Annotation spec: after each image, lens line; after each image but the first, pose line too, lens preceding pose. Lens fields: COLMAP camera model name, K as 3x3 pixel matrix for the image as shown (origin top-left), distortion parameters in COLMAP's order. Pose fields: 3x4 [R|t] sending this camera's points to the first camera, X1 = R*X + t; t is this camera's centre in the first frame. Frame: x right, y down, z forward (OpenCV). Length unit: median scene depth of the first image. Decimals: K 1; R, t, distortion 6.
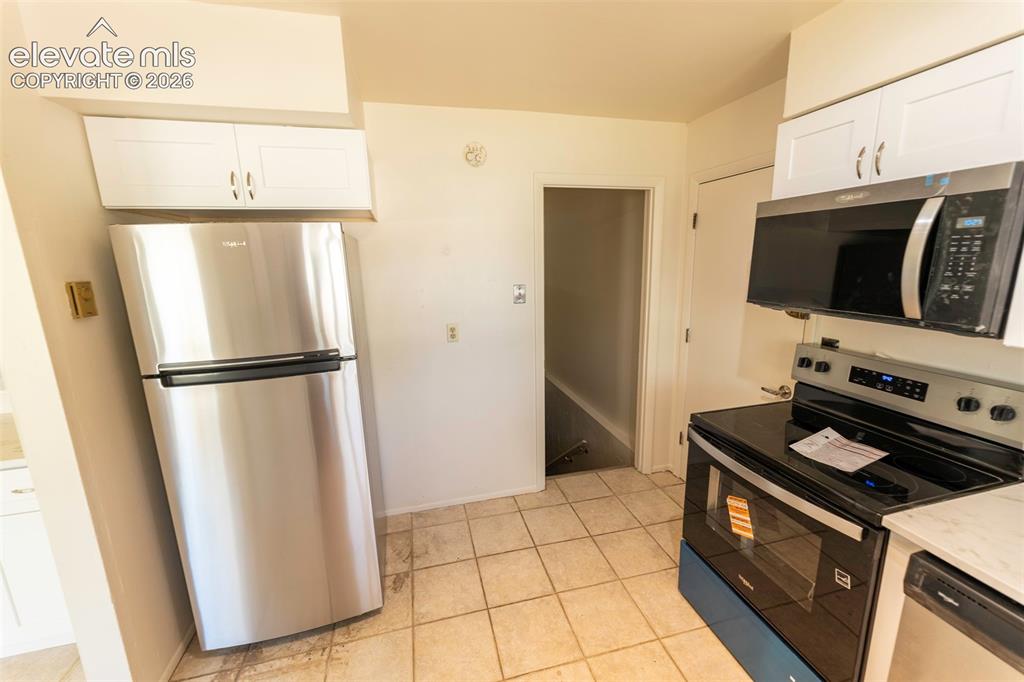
lens RADIAL K [[410.0, 0, 513.0], [0, 410.0, 340.8], [0, 0, 1]] dist [-0.004122, -0.000045]
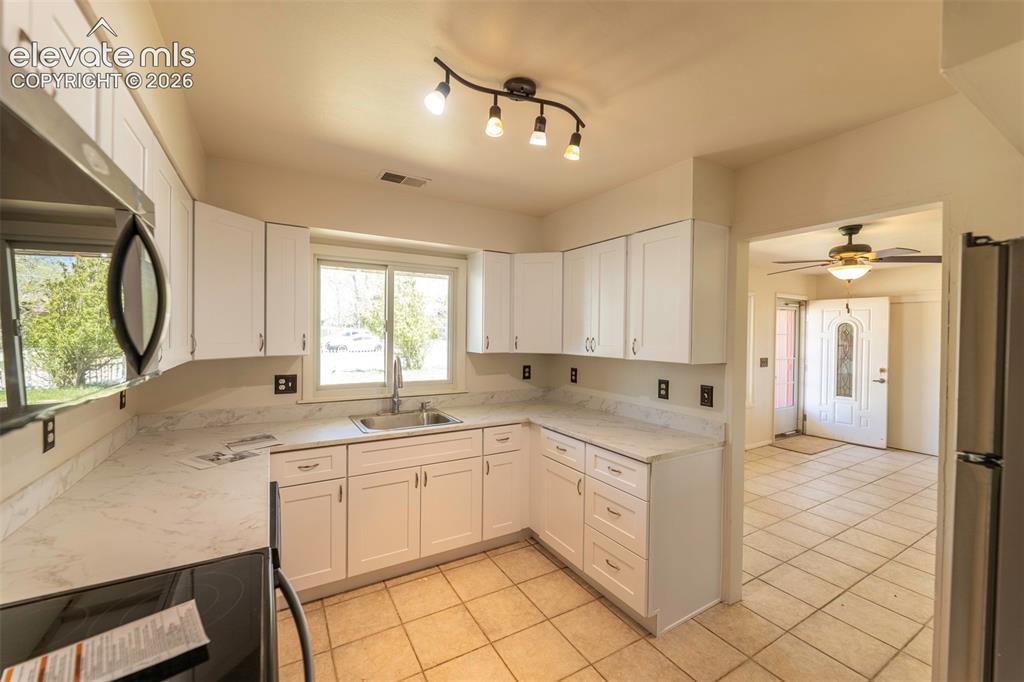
lens RADIAL K [[410.0, 0, 511.9], [0, 410.0, 340.7], [0, 0, 1]] dist [-0.004122, -0.000045]
pose [[-0.956676, 0.016870, -0.290664, 0.402129], [-0.048035, 0.975494, 0.214717, -0.217745], [0.287164, 0.219377, -0.932422, 1.343417]]
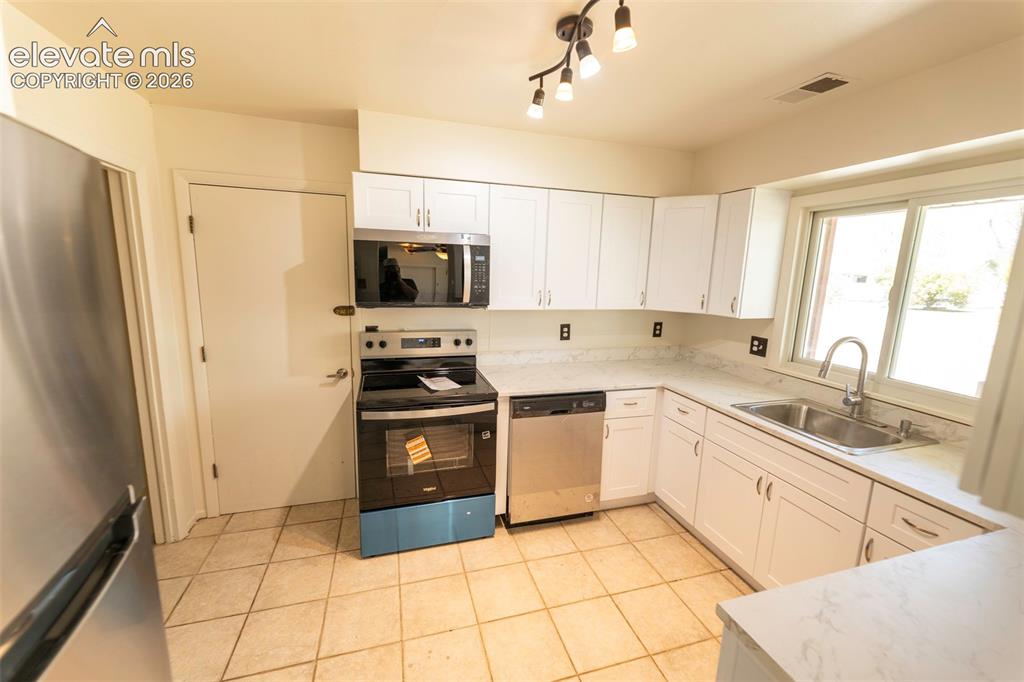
lens RADIAL K [[410.0, 0, 511.5], [0, 410.0, 341.9], [0, 0, 1]] dist [-0.004122, -0.000045]
pose [[-0.052018, -0.154155, 0.986676, -0.797459], [0.171954, 0.971875, 0.160908, -0.111871], [-0.983731, 0.178033, -0.024047, 0.621616]]
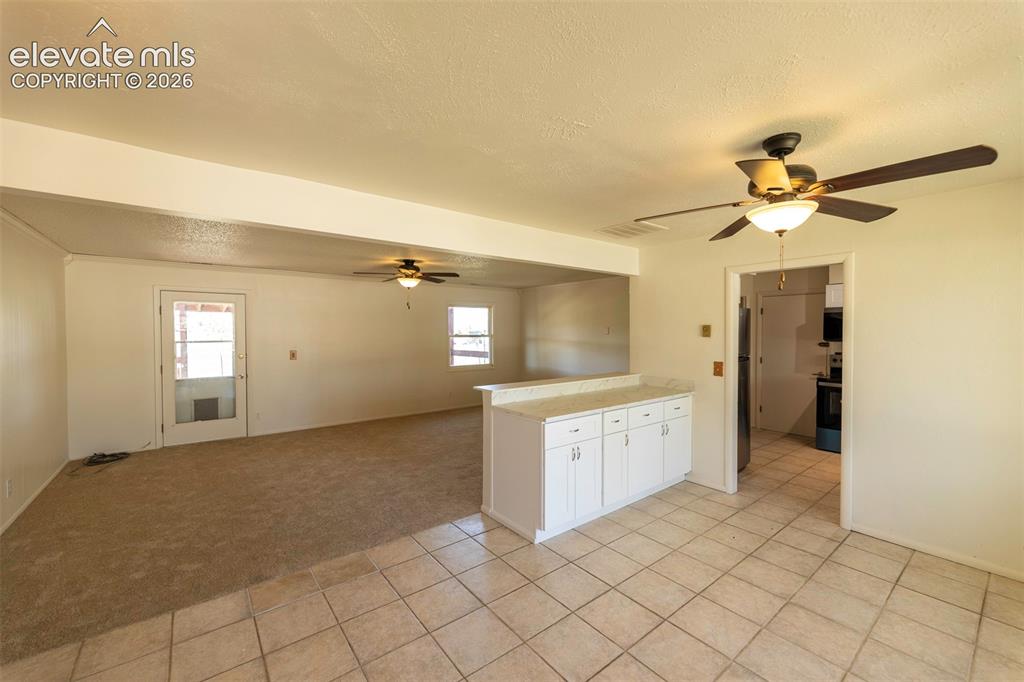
lens RADIAL K [[410.0, 0, 510.1], [0, 410.0, 341.5], [0, 0, 1]] dist [-0.004122, -0.000045]
pose [[0.915186, 0.011016, 0.402881, -2.990698], [0.062355, 0.983720, -0.168543, 0.310387], [-0.398179, 0.179370, 0.899600, -0.858871]]
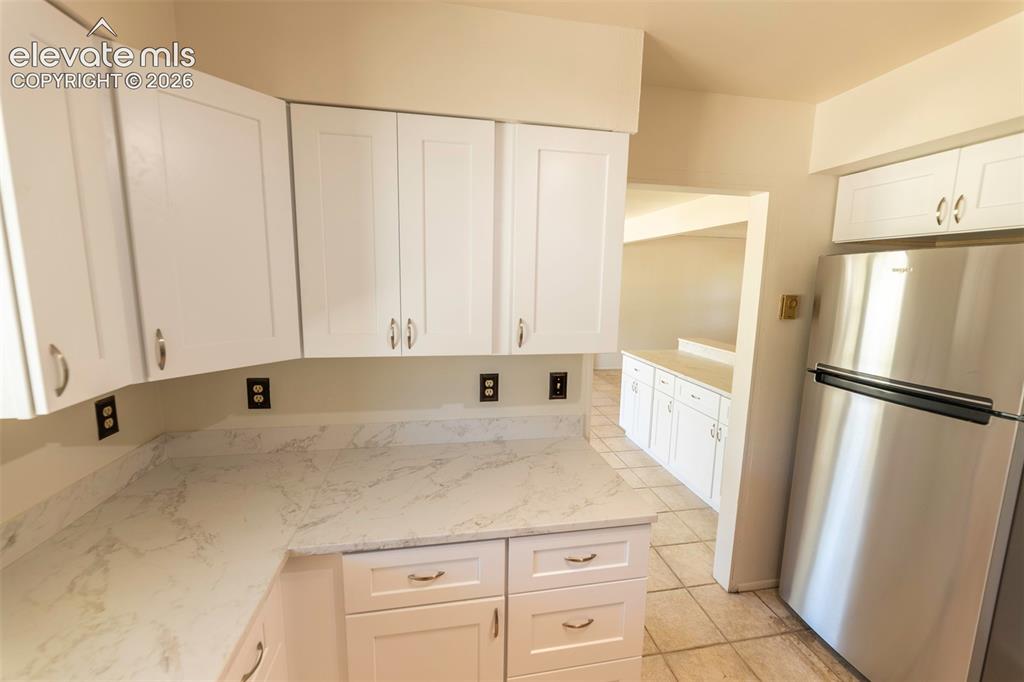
lens RADIAL K [[410.0, 0, 516.8], [0, 410.0, 339.7], [0, 0, 1]] dist [-0.004122, -0.000045]
pose [[-0.058712, 0.169249, -0.983823, 0.389222], [-0.215804, 0.960068, 0.178041, -0.032937], [0.974670, 0.222766, -0.019843, 0.079843]]
